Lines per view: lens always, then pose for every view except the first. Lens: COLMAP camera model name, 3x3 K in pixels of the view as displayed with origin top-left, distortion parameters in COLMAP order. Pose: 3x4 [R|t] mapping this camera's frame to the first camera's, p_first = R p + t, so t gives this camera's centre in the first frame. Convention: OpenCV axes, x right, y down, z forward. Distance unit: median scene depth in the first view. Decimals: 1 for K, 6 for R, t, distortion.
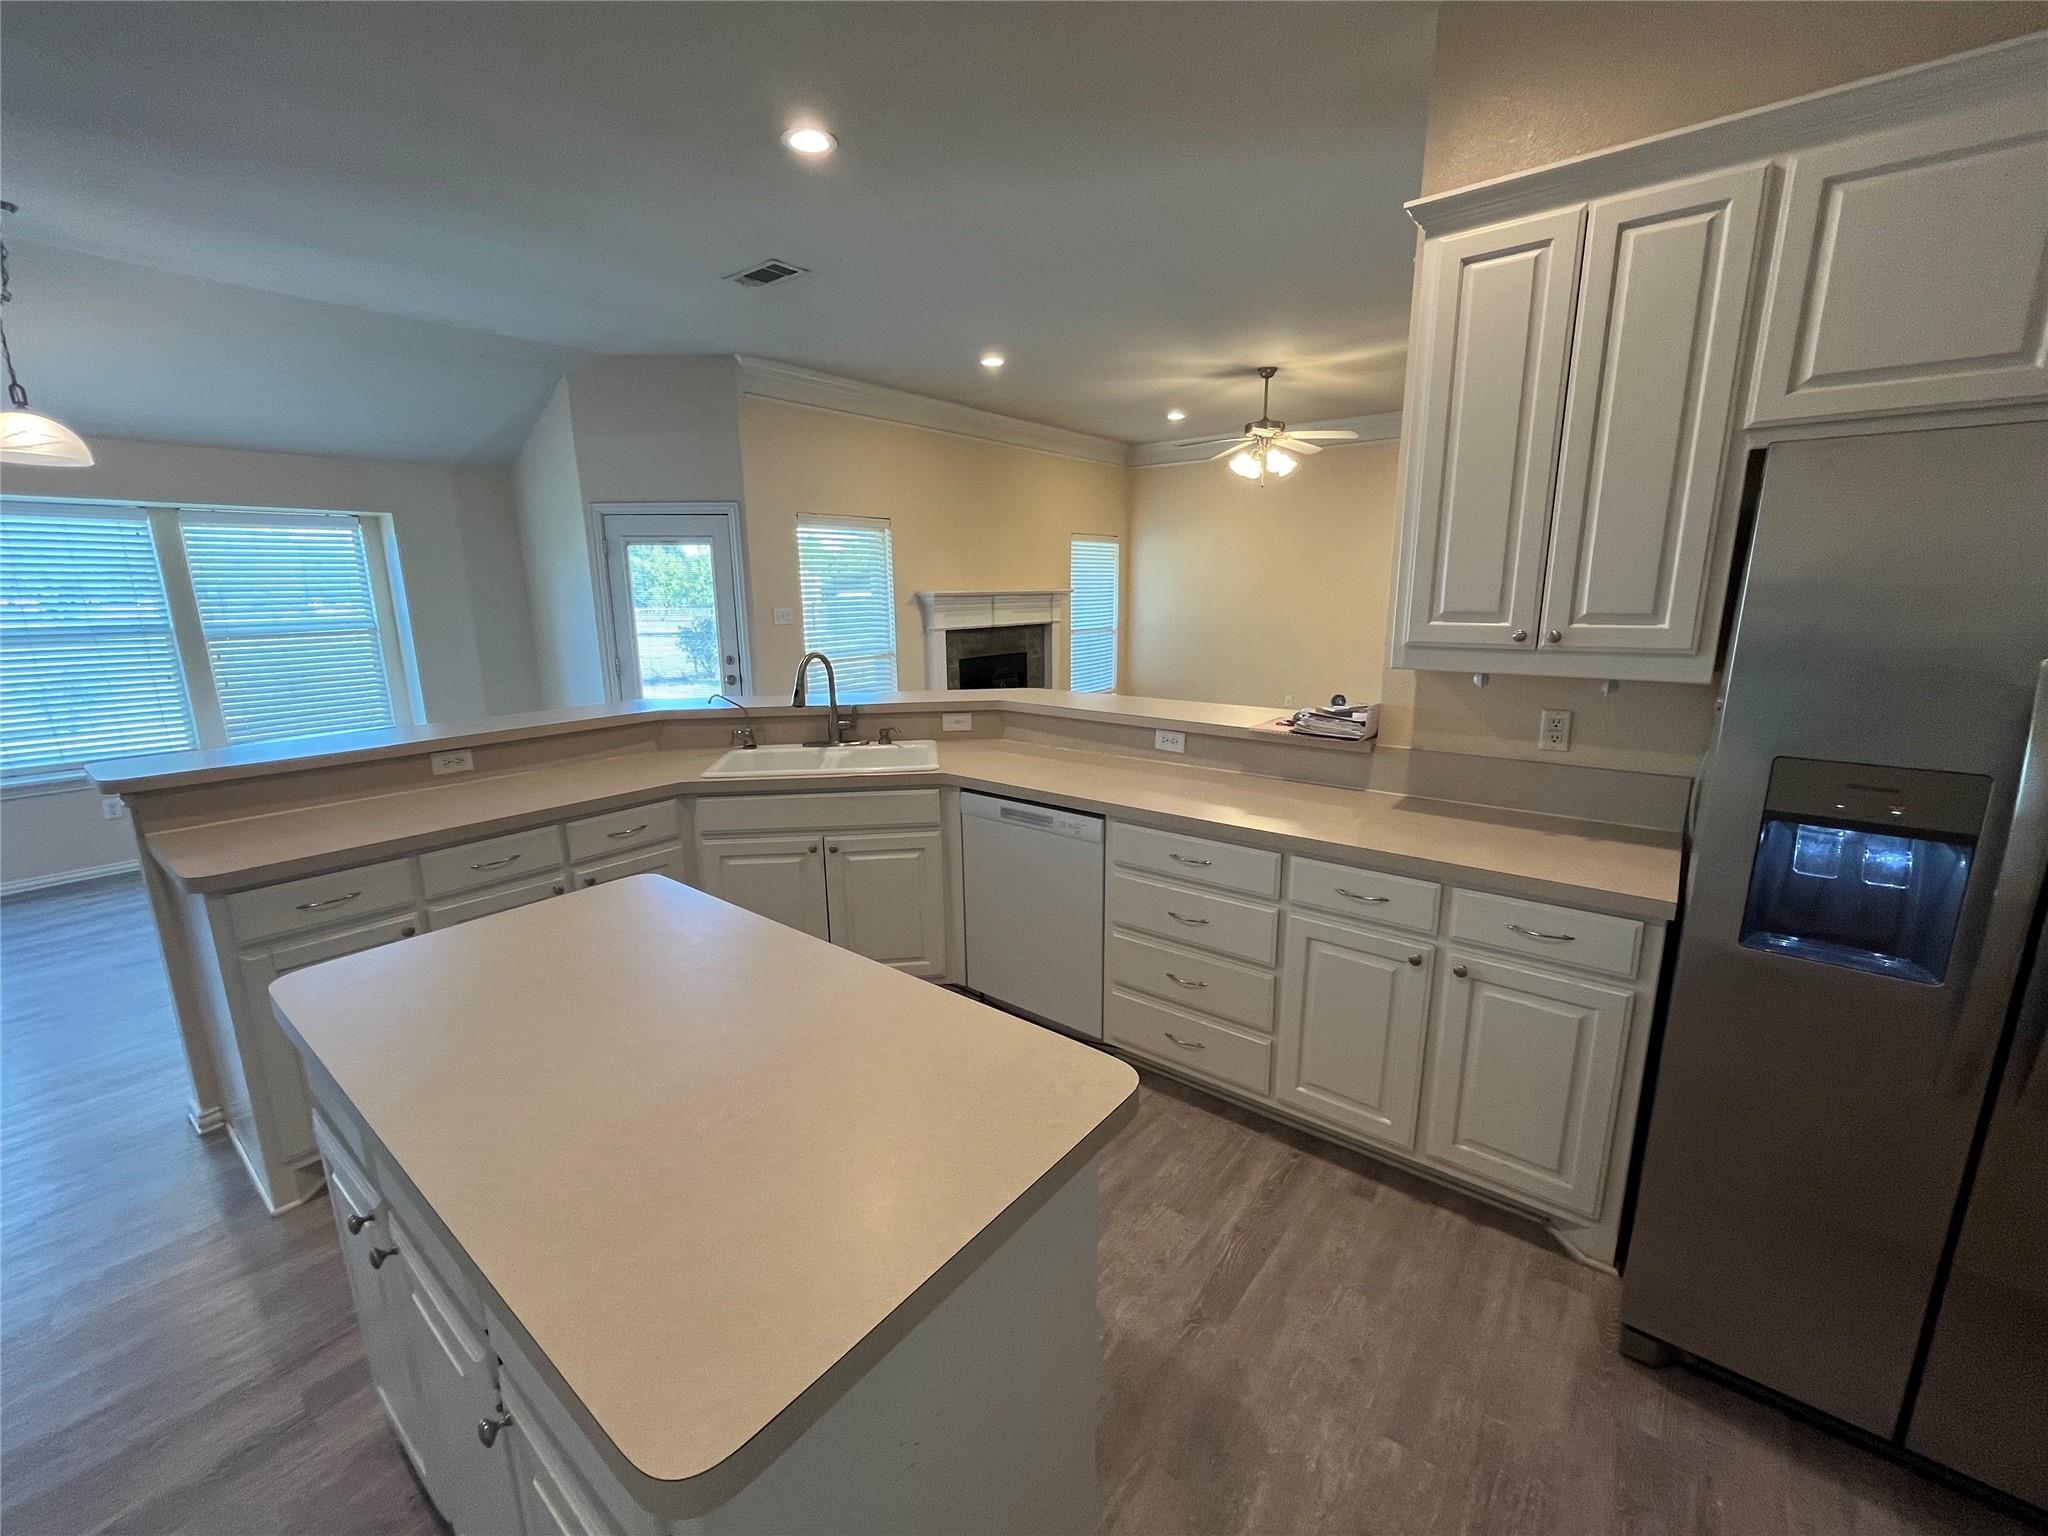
lens RADIAL K [[835.7, 0, 1021.9], [0, 835.7, 767.2], [0, 0, 1]] dist [-0.001053, -0.000252]
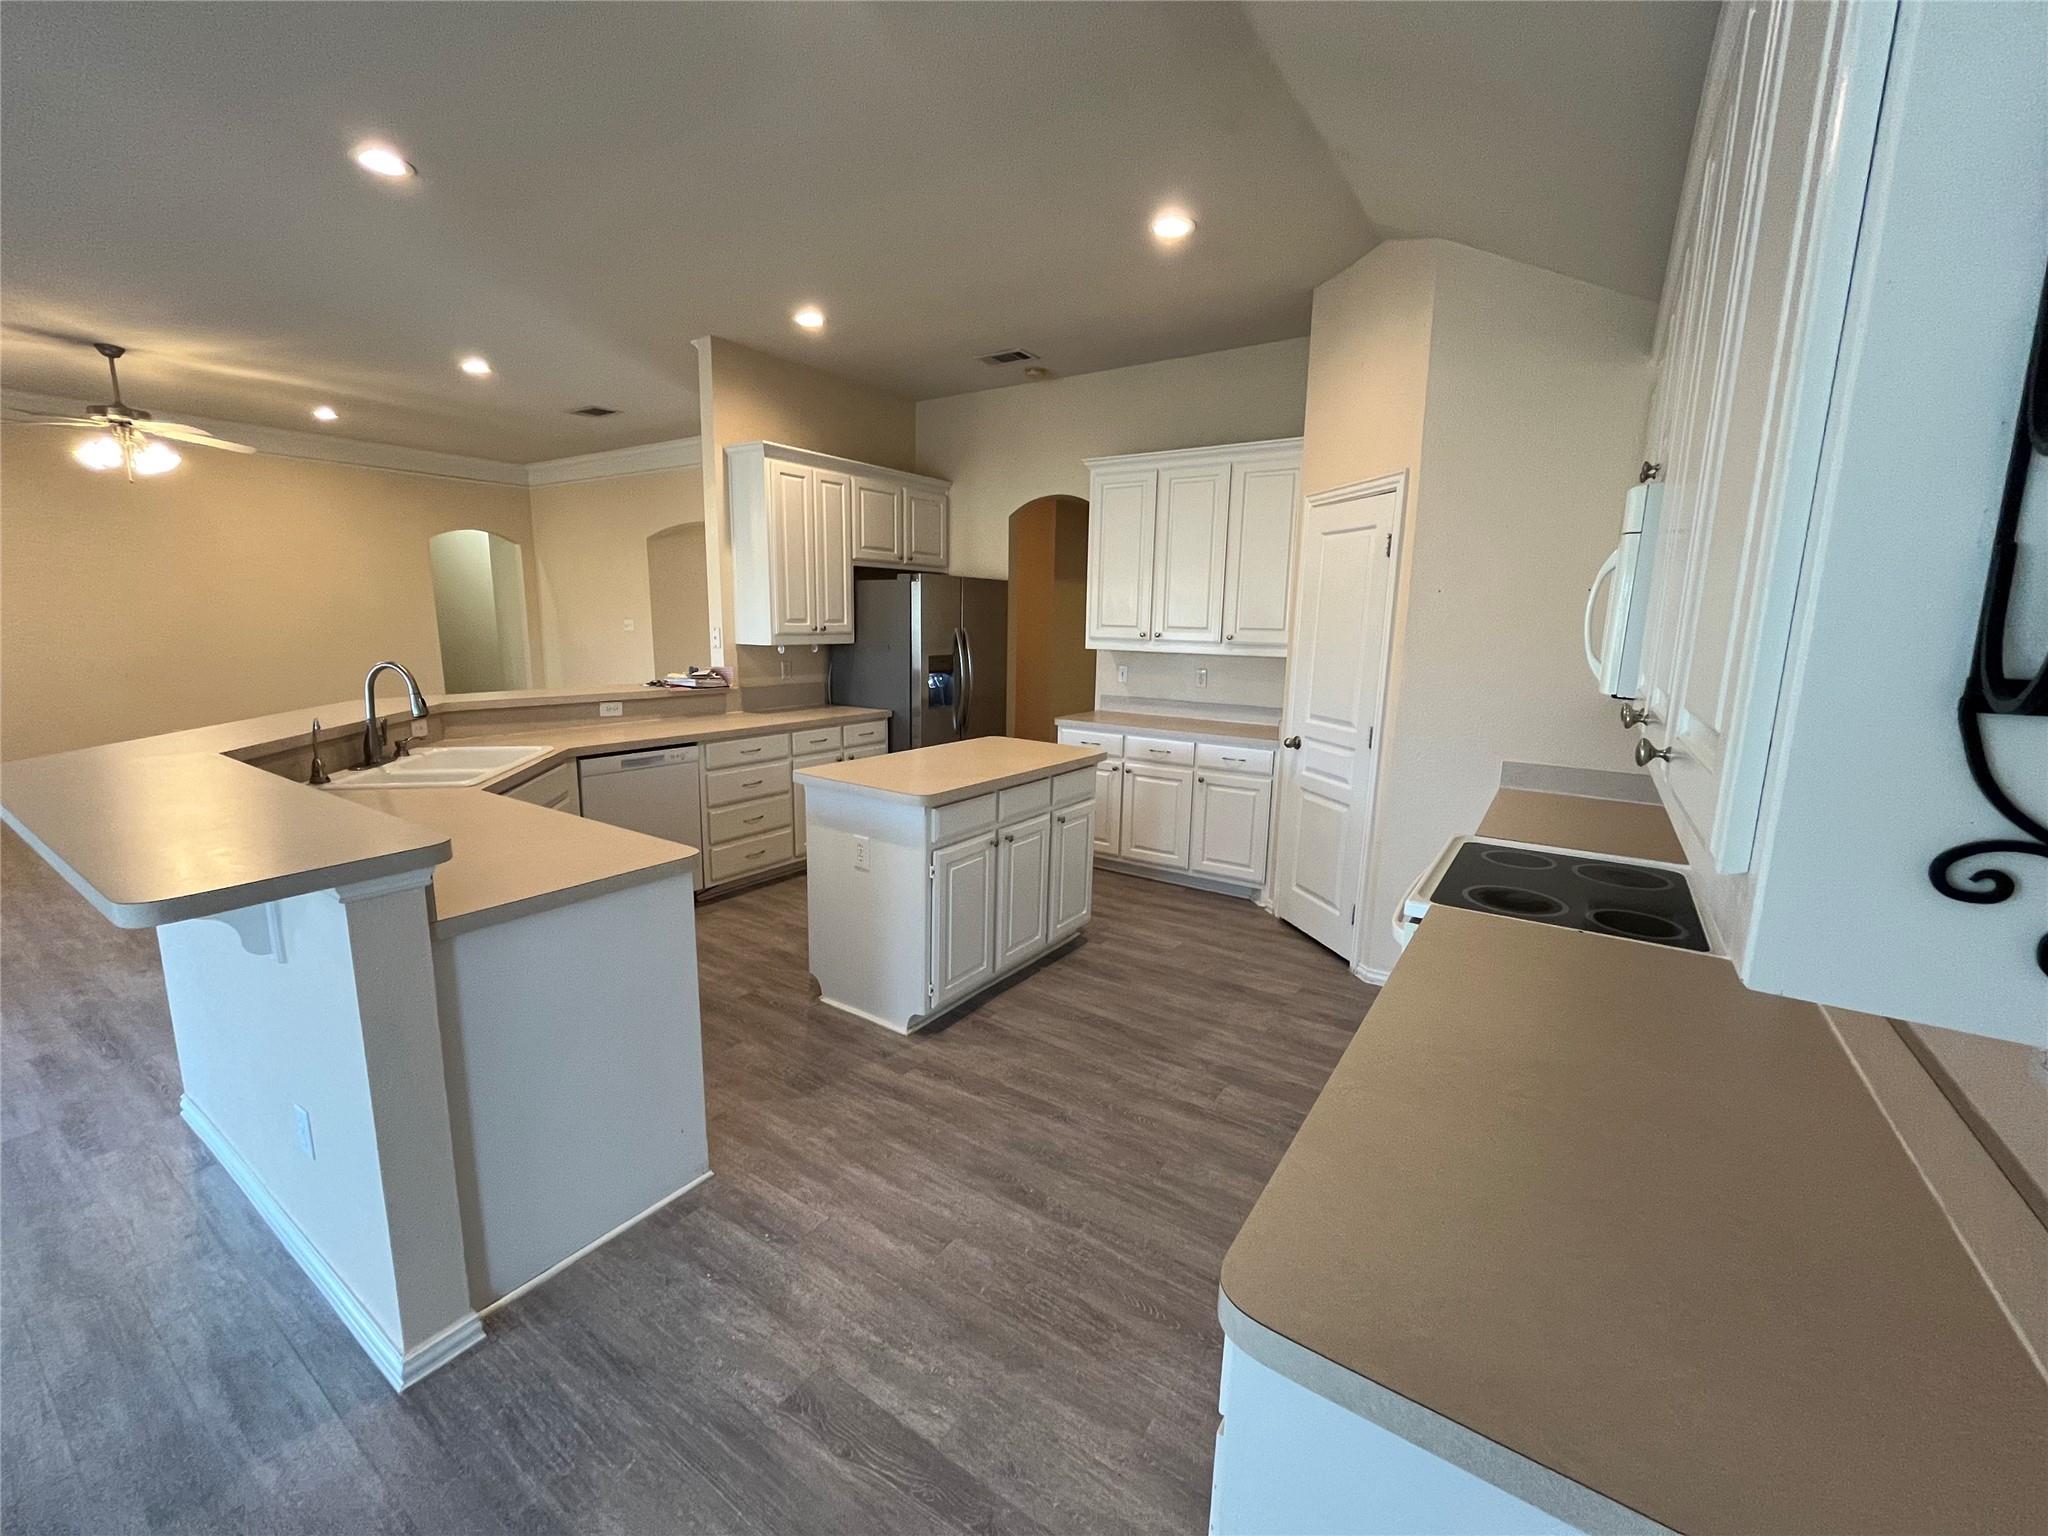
lens RADIAL K [[835.7, 0, 1021.9], [0, 835.7, 767.2], [0, 0, 1]] dist [-0.001053, -0.000252]
pose [[-0.057974, -0.174445, 0.982959, -1.548431], [0.192870, 0.964108, 0.182475, -0.072445], [-0.979510, 0.200162, -0.022248, 0.411510]]
